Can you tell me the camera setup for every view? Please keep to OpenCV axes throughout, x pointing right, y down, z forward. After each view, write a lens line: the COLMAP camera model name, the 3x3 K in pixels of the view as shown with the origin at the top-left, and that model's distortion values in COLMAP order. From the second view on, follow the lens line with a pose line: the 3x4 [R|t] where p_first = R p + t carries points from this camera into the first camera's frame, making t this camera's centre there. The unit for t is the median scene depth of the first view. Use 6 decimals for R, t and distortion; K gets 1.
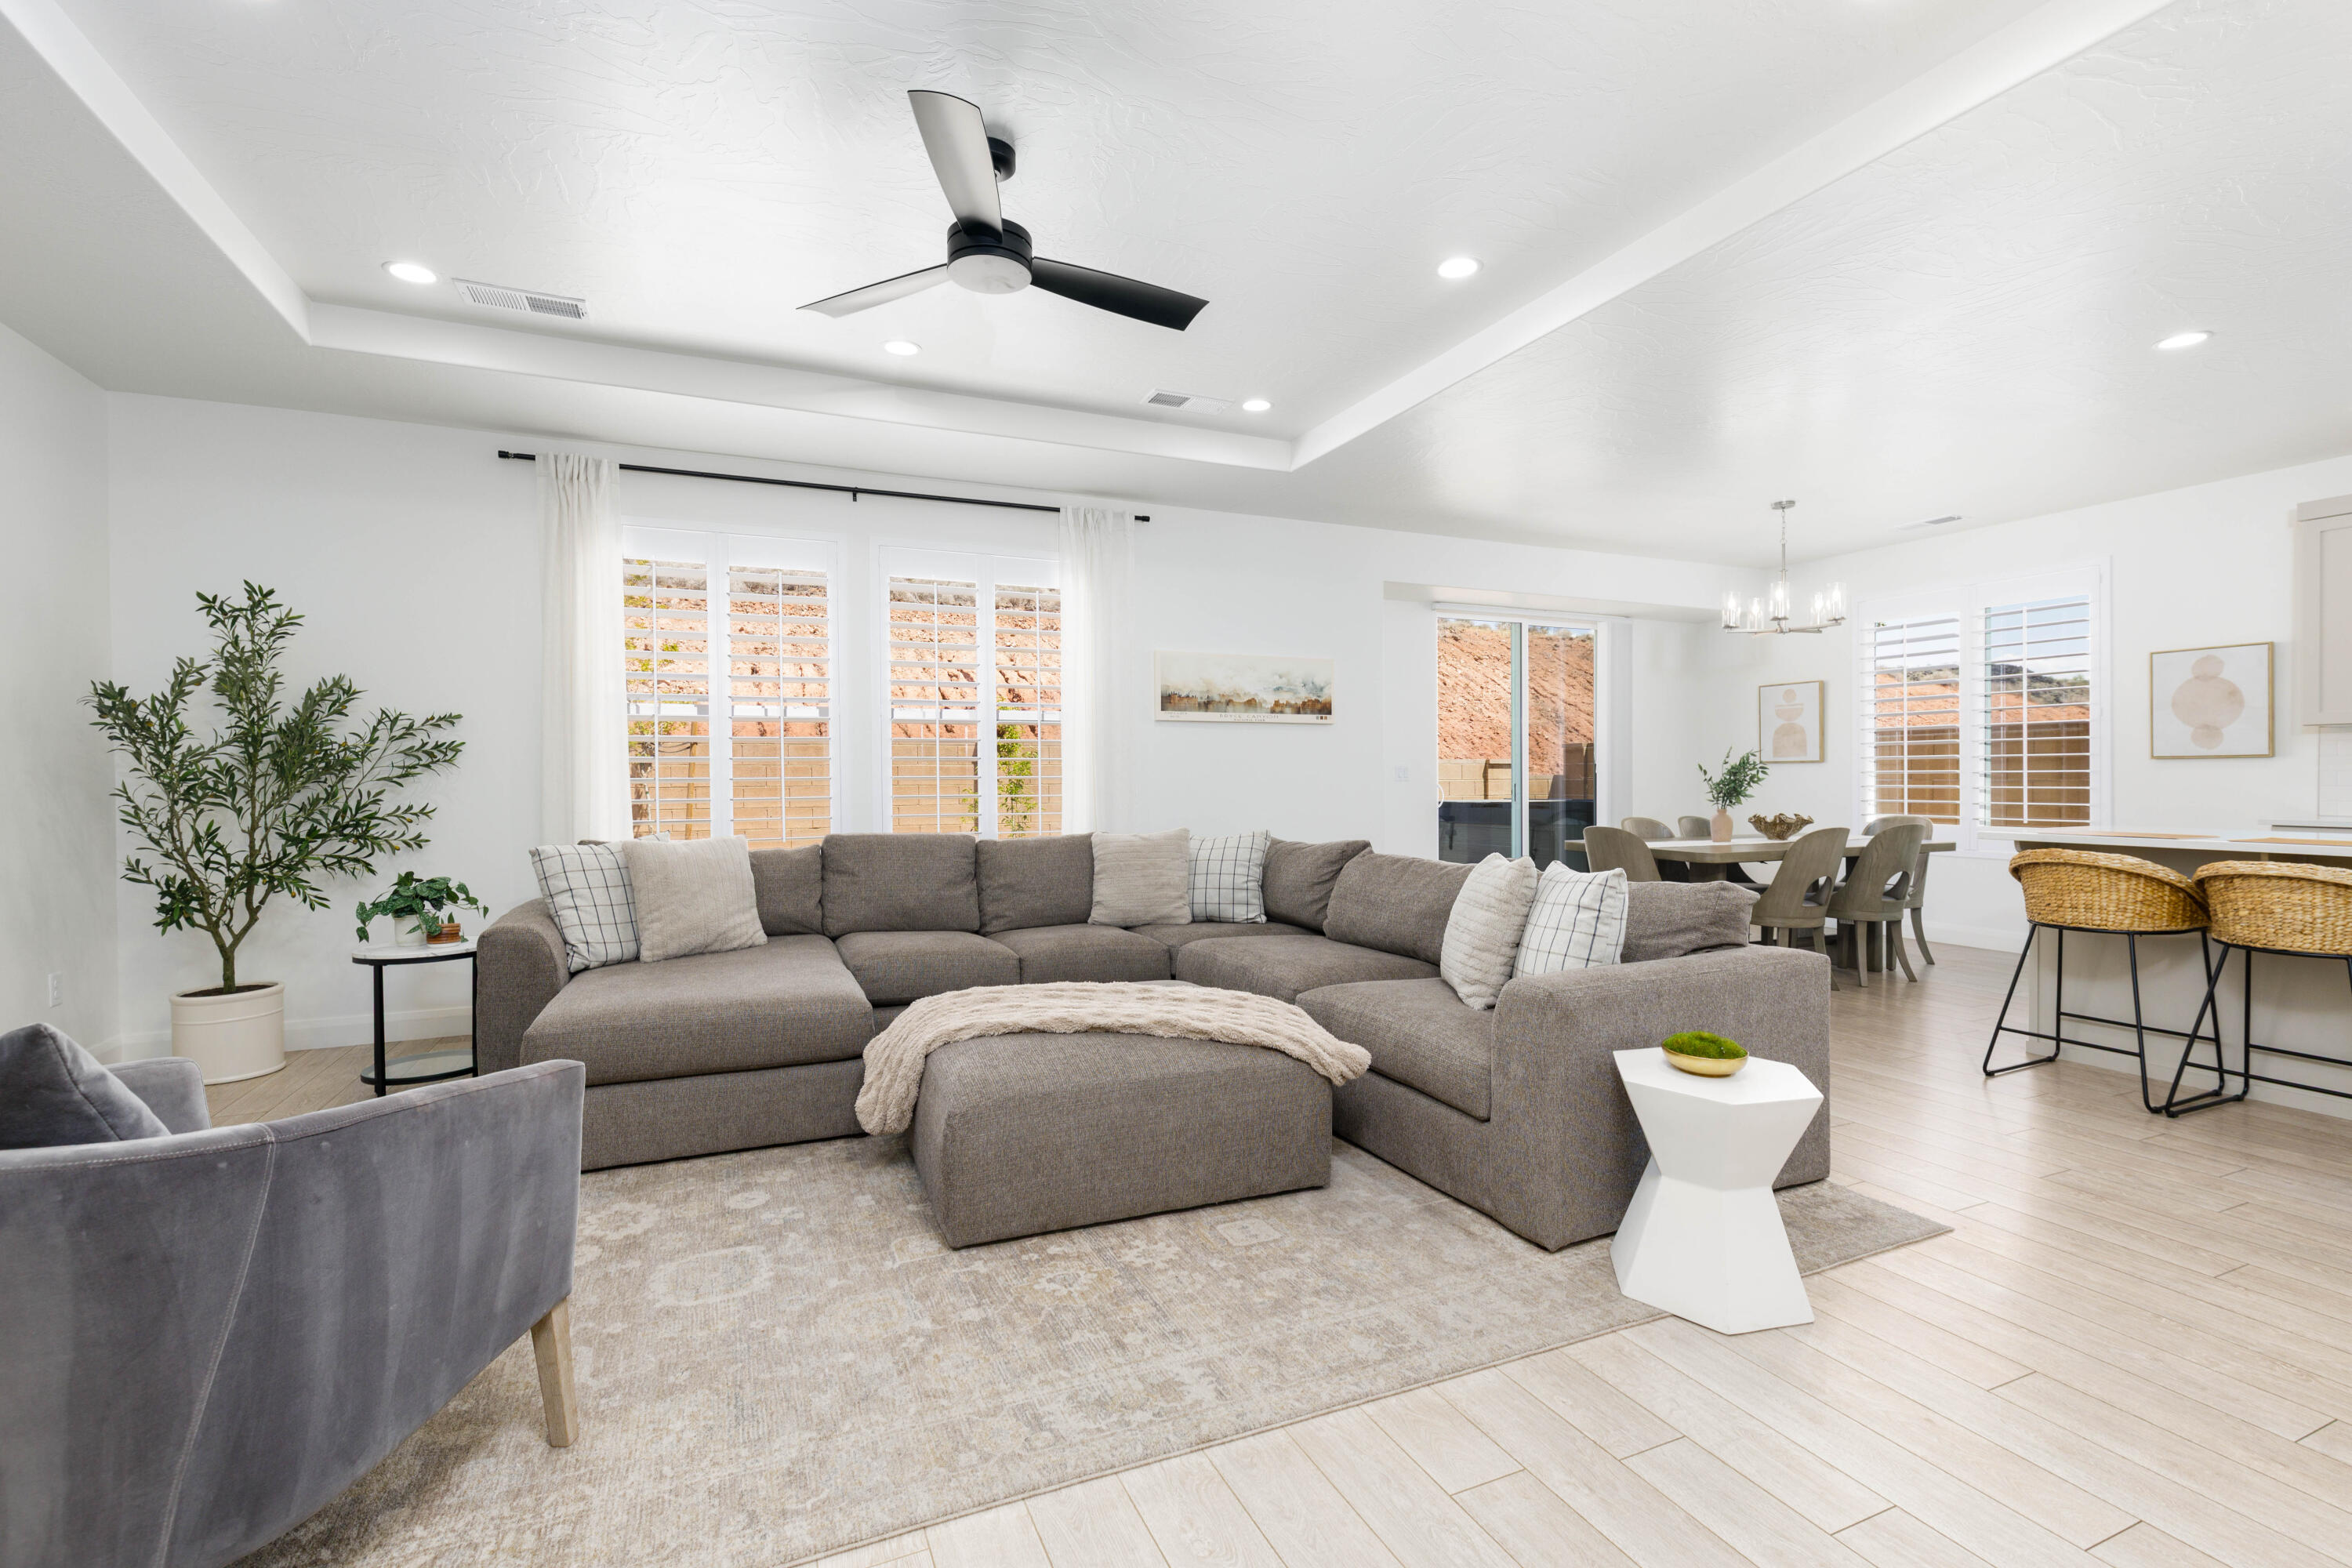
lens RADIAL K [[1049.6, 0, 1172.7], [0, 1049.6, 785.5], [0, 0, 1]] dist [0.001869, 0.000578]
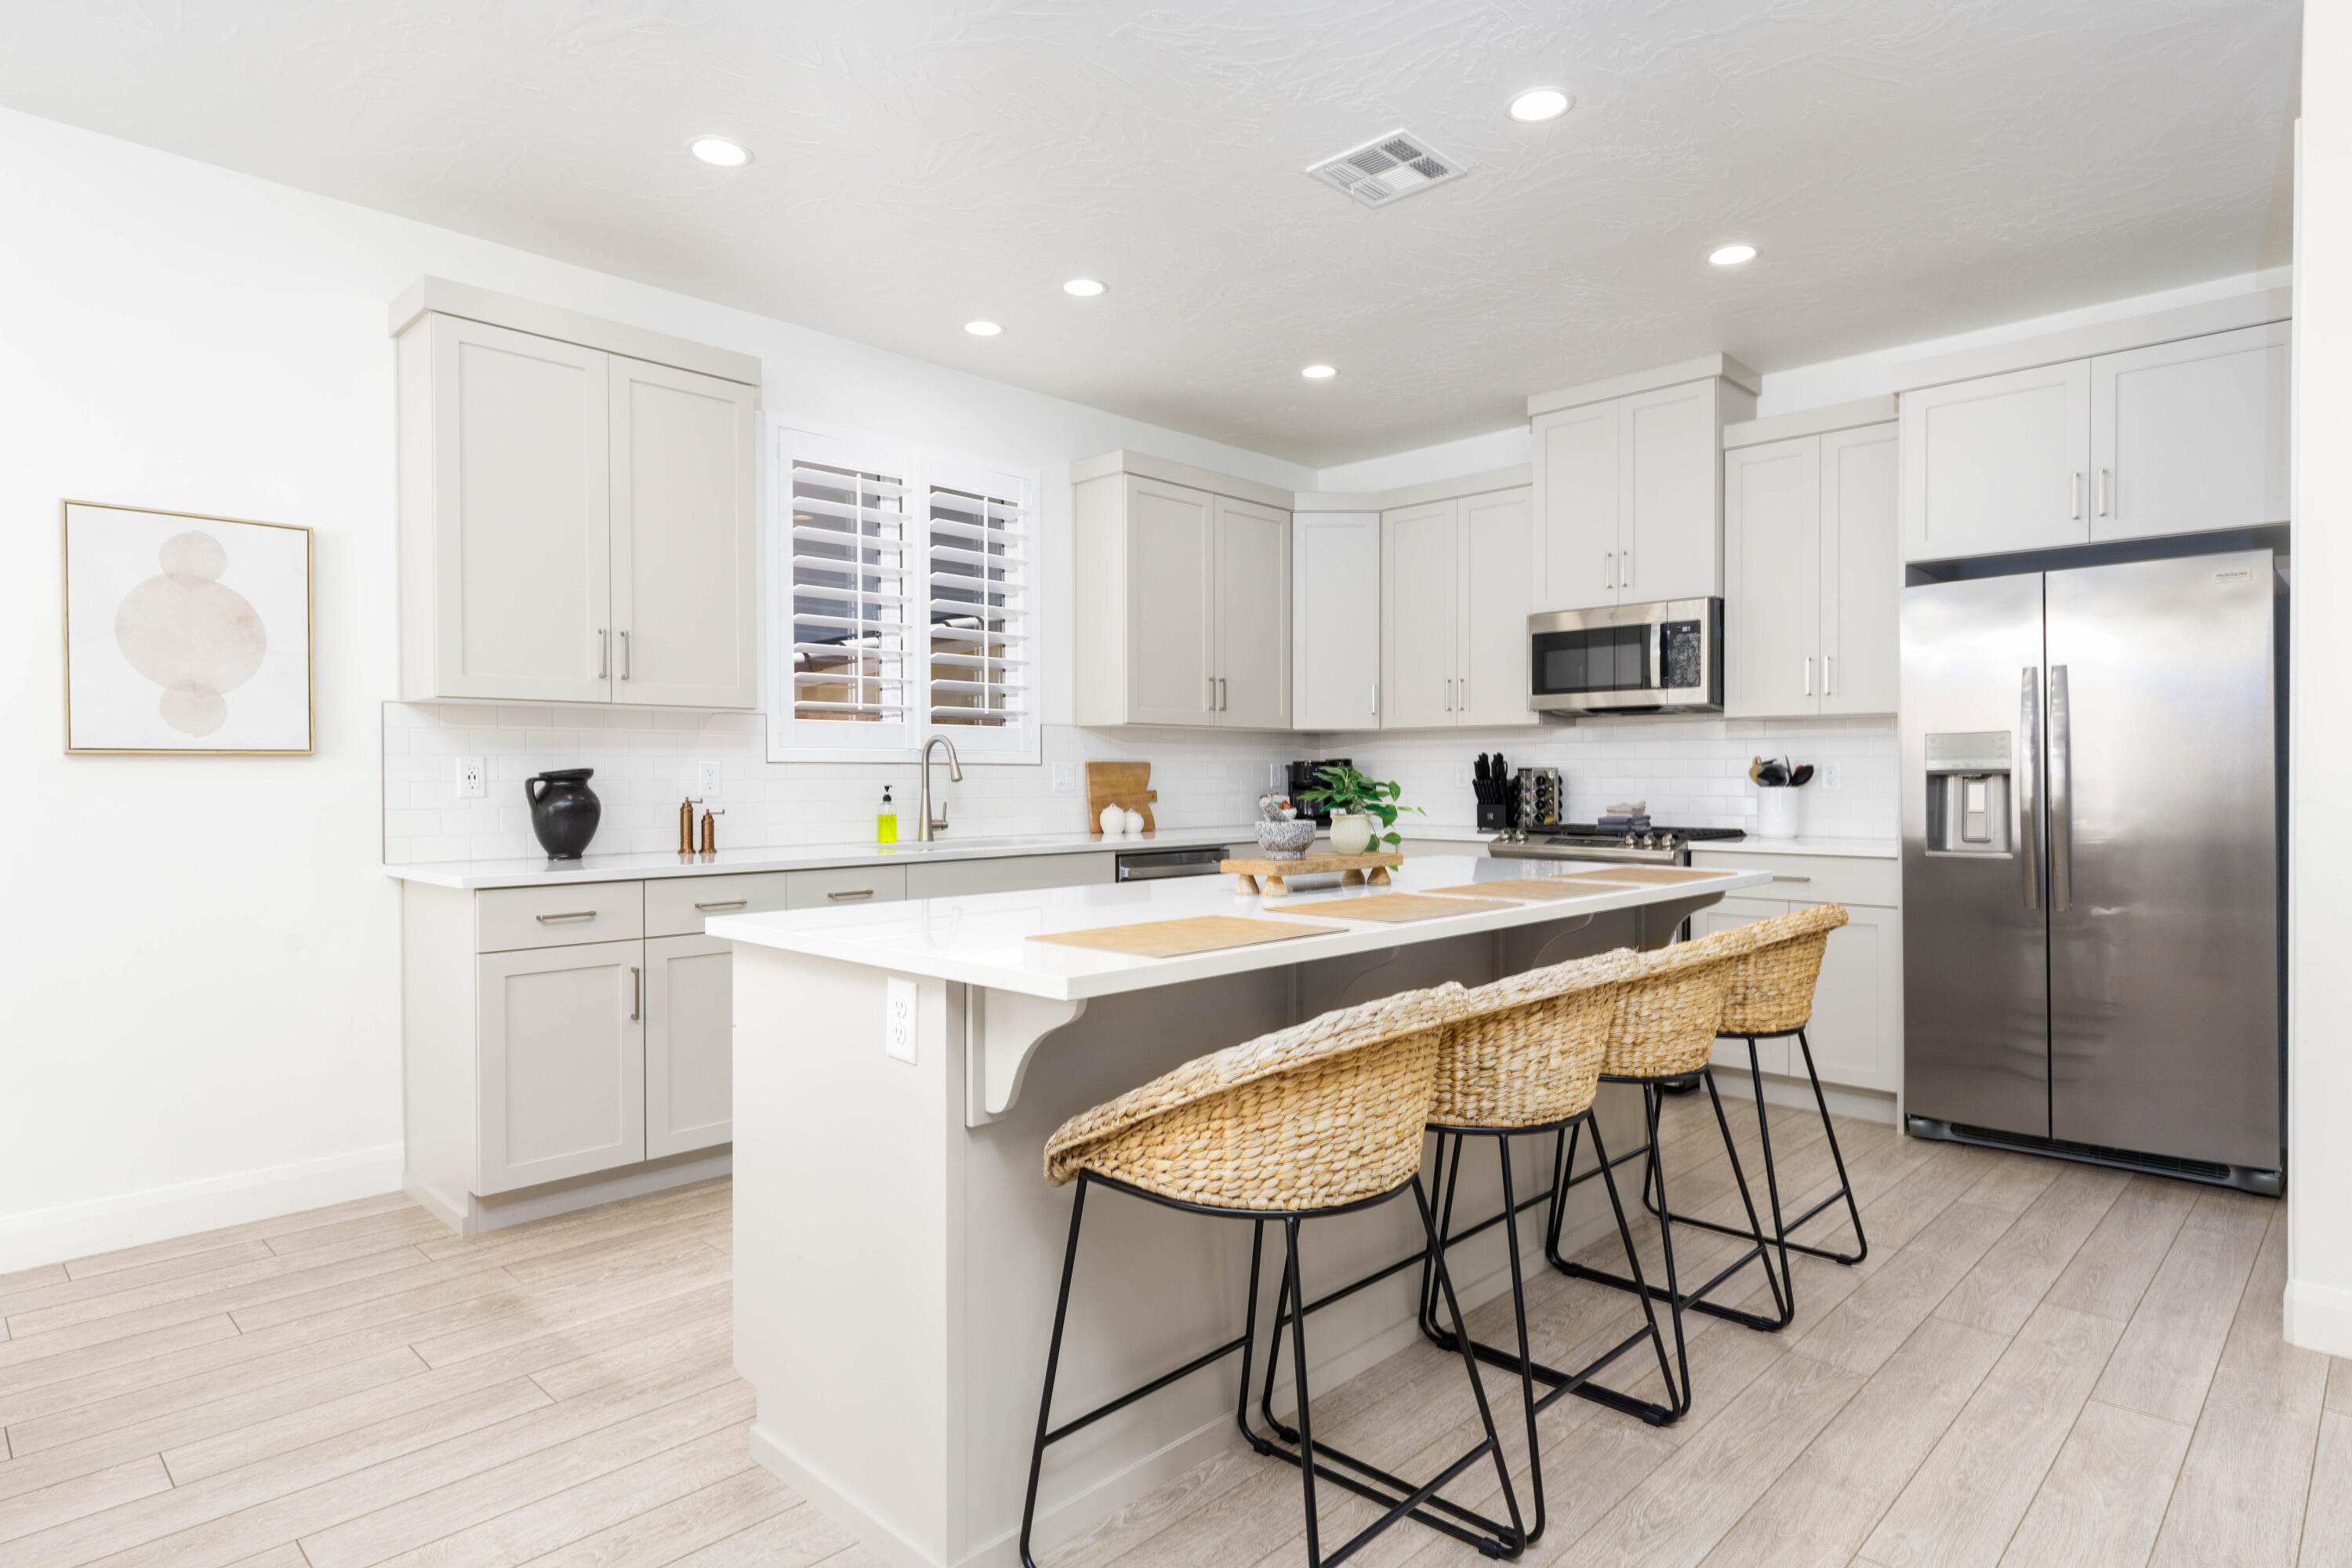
lens RADIAL K [[1272.2, 0, 1182.6], [0, 1272.2, 782.2], [0, 0, 1]] dist [0.004387, 0.000815]
pose [[-0.372380, 0.002756, 0.928076, 0.268650], [0.016123, 0.999864, 0.003500, -0.007990], [-0.927940, 0.016266, -0.372374, 0.709112]]
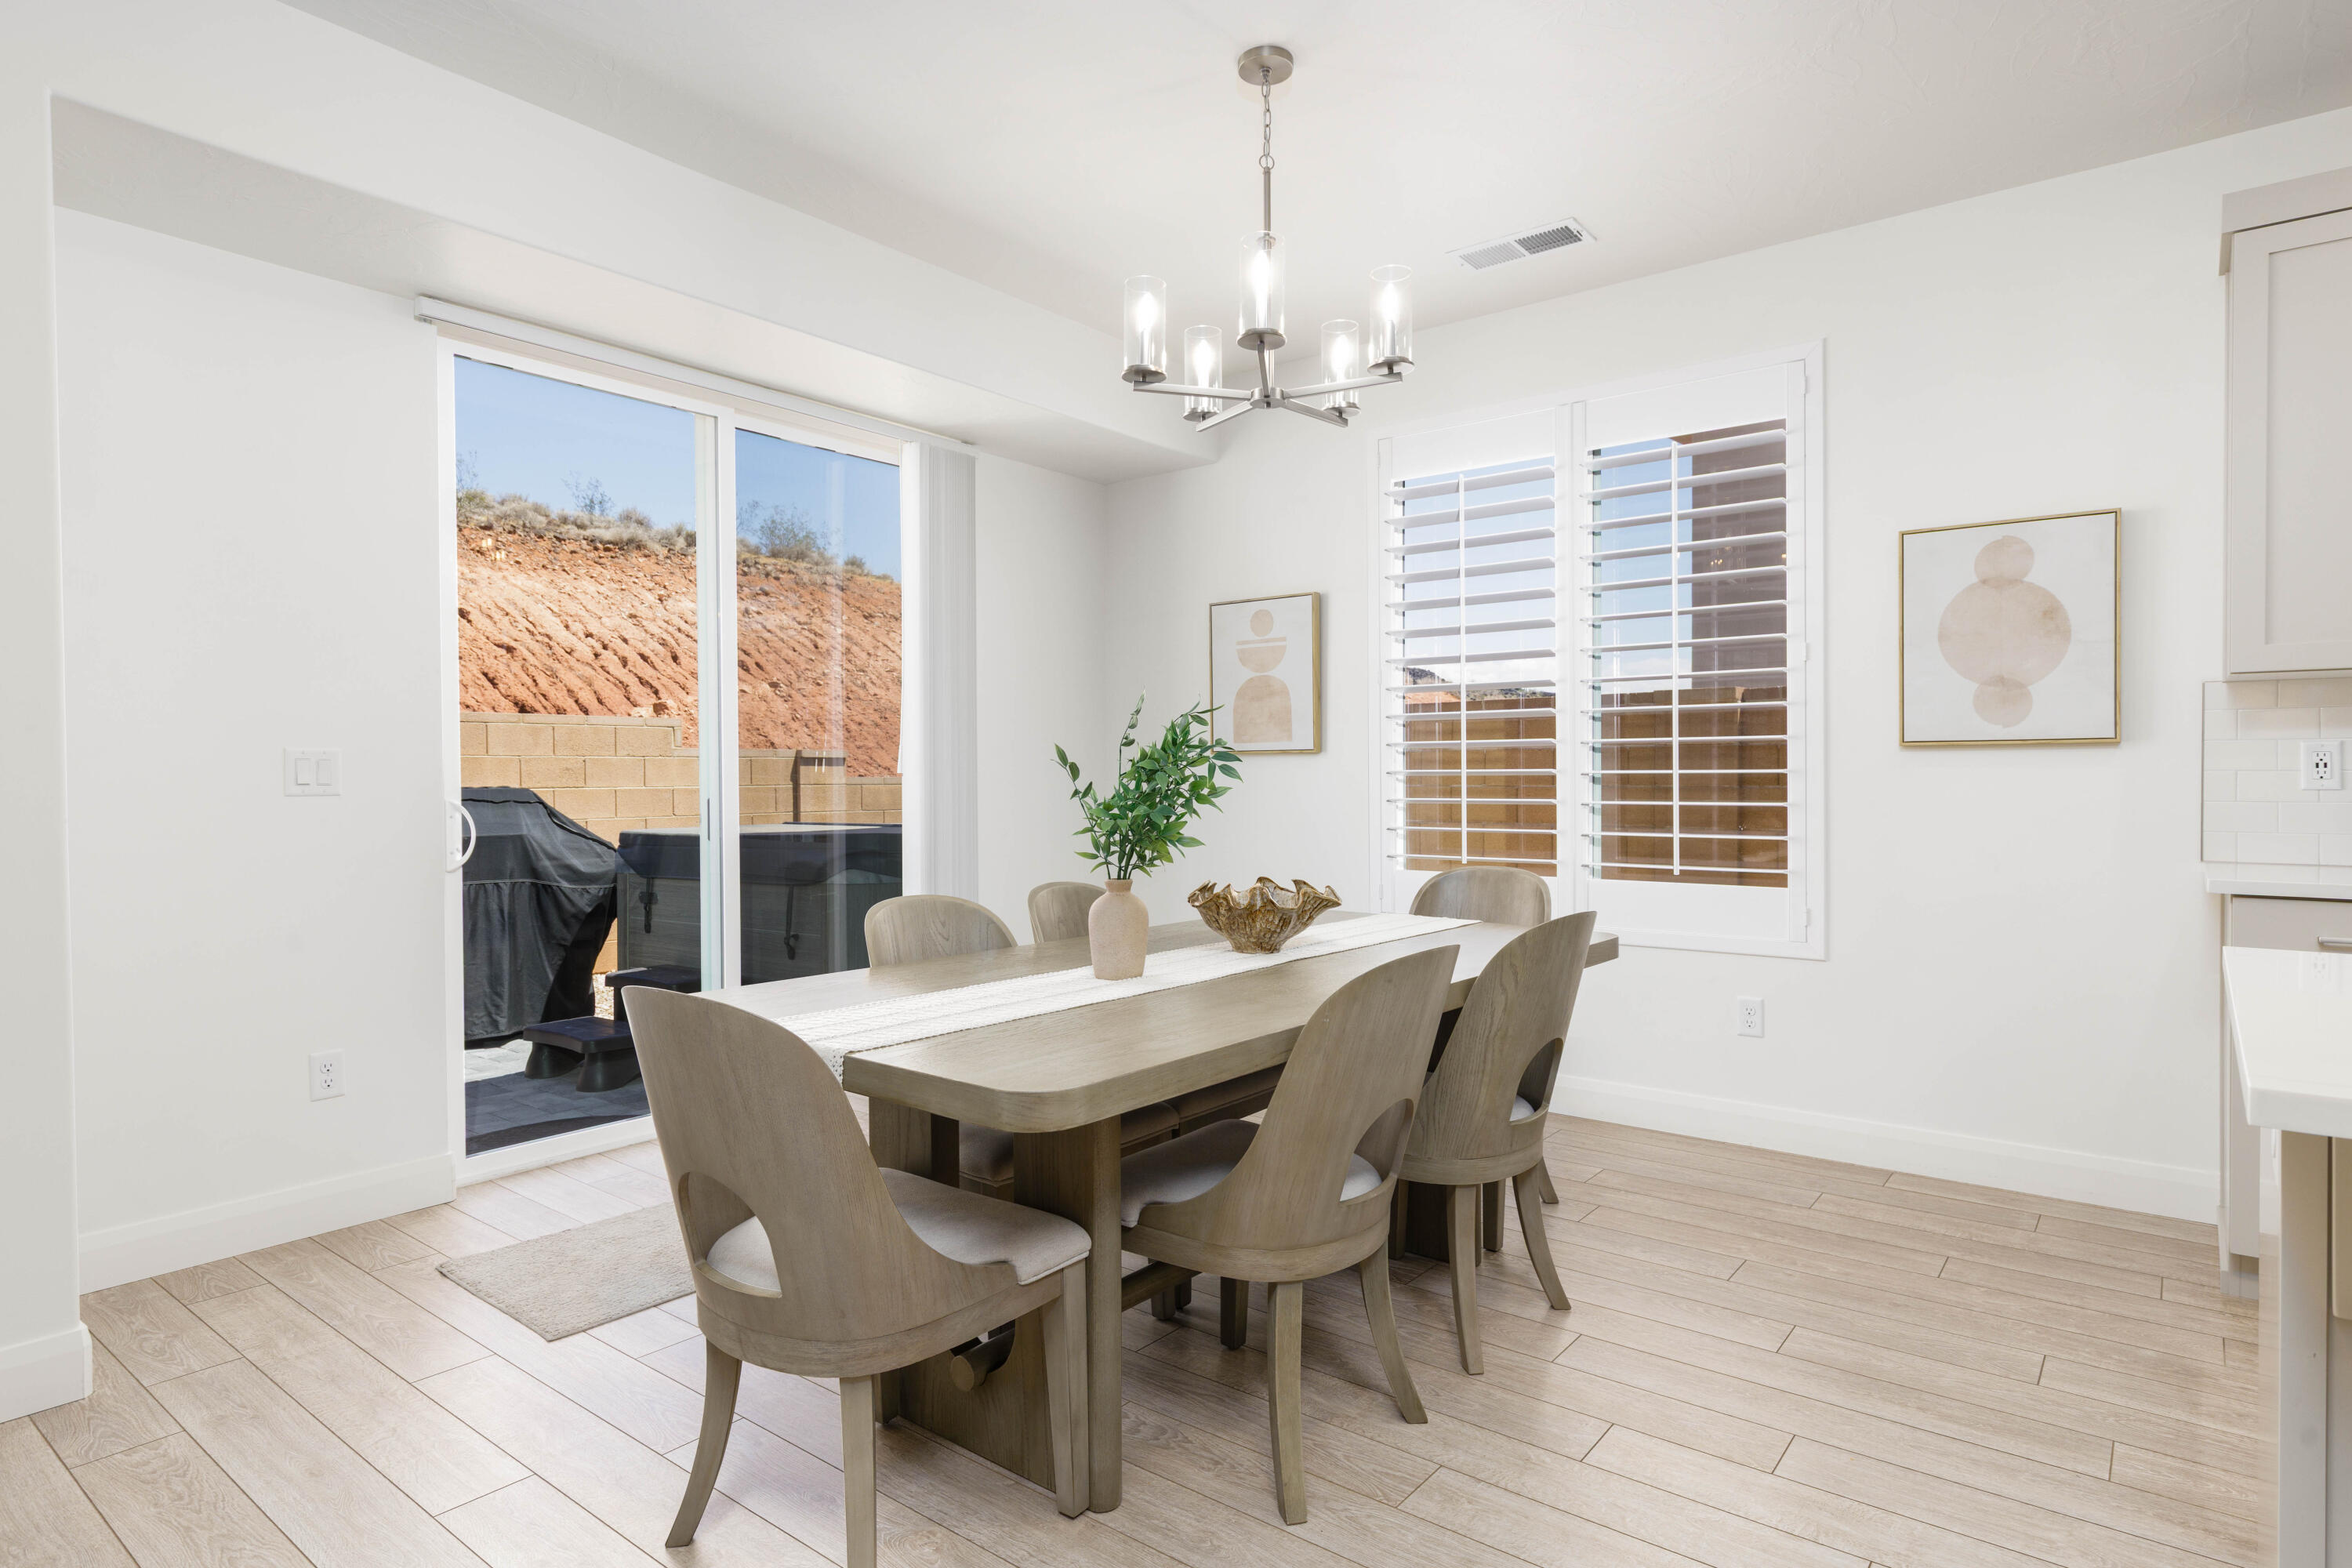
lens RADIAL K [[1272.2, 0, 1180.3], [0, 1272.2, 783.2], [0, 0, 1]] dist [0.004387, 0.000815]
pose [[0.882811, -0.001256, 0.469726, 0.317548], [0.003342, 0.999988, -0.003606, -0.006287], [-0.469716, 0.004753, 0.882805, 0.573958]]
